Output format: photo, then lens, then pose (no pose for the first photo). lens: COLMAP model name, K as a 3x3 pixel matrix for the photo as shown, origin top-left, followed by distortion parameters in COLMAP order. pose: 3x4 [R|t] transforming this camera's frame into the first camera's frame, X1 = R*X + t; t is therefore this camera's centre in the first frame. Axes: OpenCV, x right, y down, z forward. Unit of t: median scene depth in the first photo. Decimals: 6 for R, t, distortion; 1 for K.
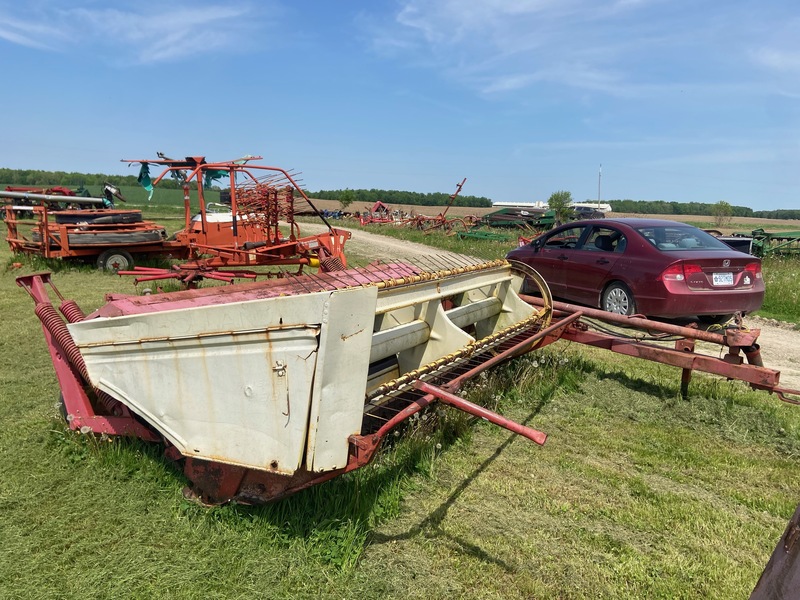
lens RADIAL K [[599.3, 0, 400.0], [0, 599.3, 300.0], [0, 0, 1]] dist [0.120208, -0.152295]
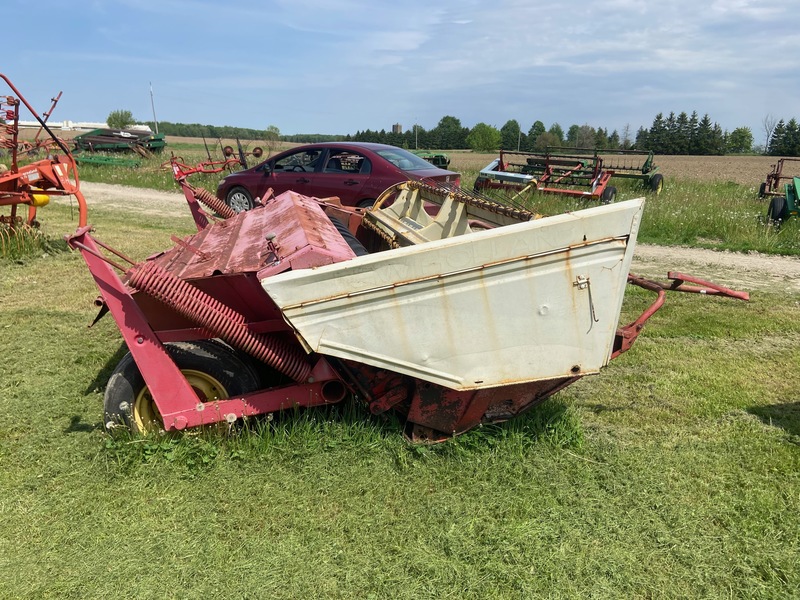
lens RADIAL K [[599.3, 0, 400.0], [0, 599.3, 300.0], [0, 0, 1]] dist [0.120208, -0.152295]
pose [[0.756375, -0.171990, 0.631124, -1.014630], [0.094678, 0.983441, 0.154533, -0.048408], [-0.647251, -0.057132, 0.760133, 0.337302]]
